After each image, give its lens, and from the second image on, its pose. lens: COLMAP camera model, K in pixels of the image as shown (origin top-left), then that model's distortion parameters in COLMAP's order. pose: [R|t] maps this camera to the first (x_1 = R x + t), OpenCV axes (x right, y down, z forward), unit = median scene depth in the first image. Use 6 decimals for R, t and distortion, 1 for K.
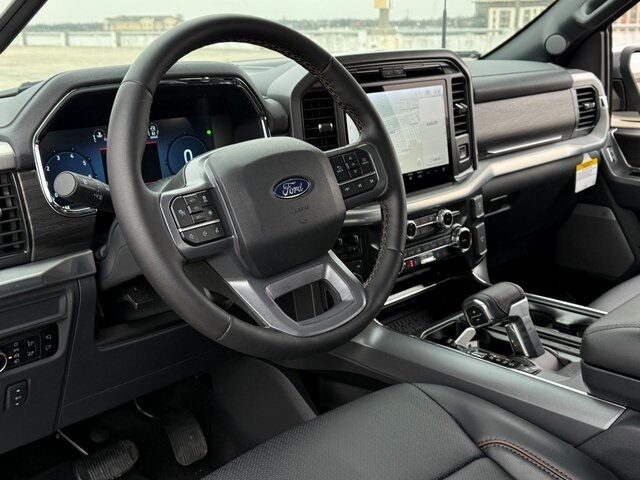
lens RADIAL K [[744.6, 0, 320.7], [0, 744.6, 239.8], [0, 0, 1]] dist [0.001141, 0.000000]
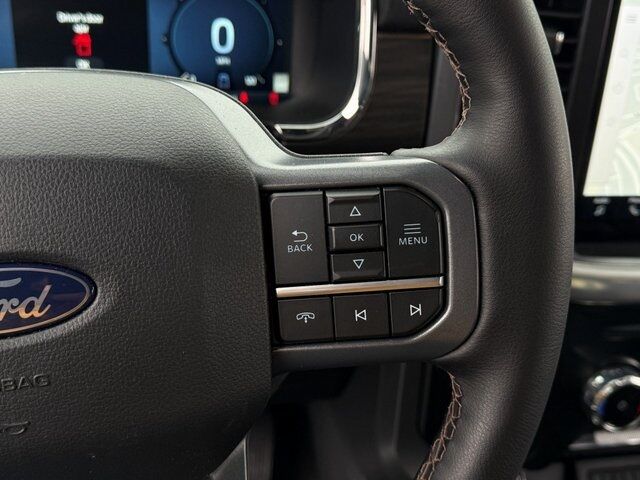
lens RADIAL K [[744.6, 0, 322.3], [0, 744.6, 236.6], [0, 0, 1]] dist [0.001141, 0.000000]
pose [[0.827813, 0.343725, -0.443373, 0.125579], [-0.243989, 0.932247, 0.267178, -0.140904], [0.505169, -0.112996, 0.855591, 0.648391]]
